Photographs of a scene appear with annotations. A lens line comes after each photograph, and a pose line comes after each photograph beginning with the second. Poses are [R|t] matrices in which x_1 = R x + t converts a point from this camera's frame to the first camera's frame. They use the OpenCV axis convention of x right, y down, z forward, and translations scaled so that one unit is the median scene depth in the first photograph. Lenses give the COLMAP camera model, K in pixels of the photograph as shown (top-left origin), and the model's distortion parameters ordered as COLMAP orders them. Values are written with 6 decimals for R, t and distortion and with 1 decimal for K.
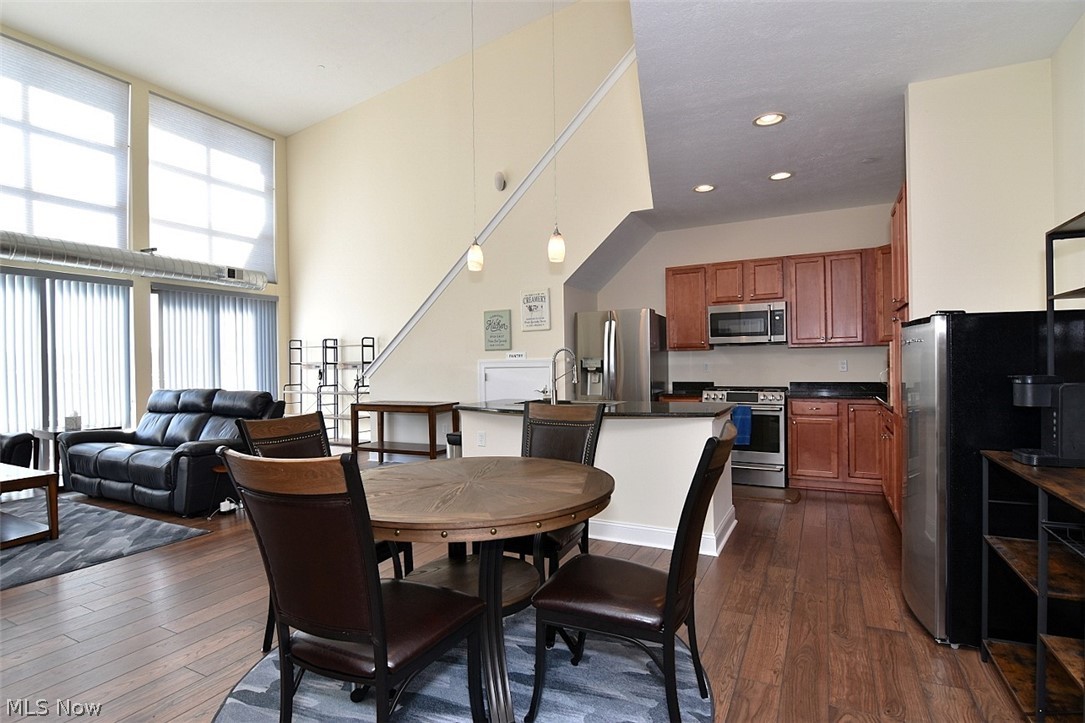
lens RADIAL K [[553.5, 0, 542.5], [0, 553.5, 361.5], [0, 0, 1]] dist [0.012838, -0.020937]
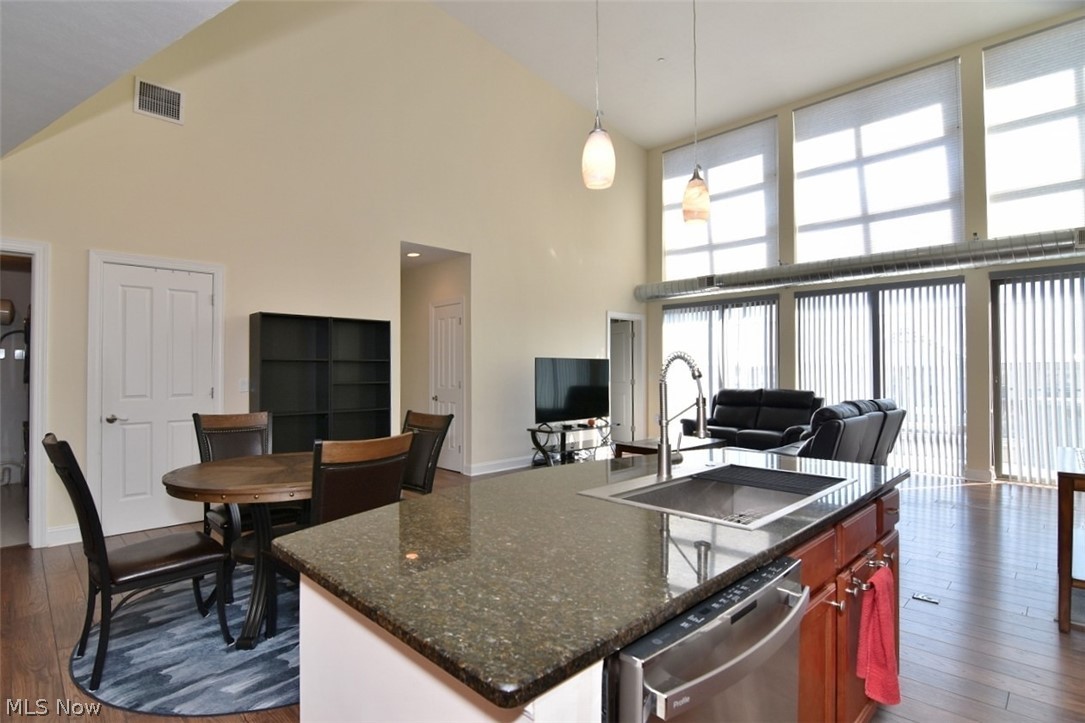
lens RADIAL K [[538.6, 0, 545.4], [0, 538.6, 363.5], [0, 0, 1]] dist [0.002342, -0.012840]
pose [[-0.299501, 0.000398, -0.954096, 0.343864], [0.008654, 0.999960, -0.002300, -0.010802], [0.954057, -0.008946, -0.299493, 0.745361]]
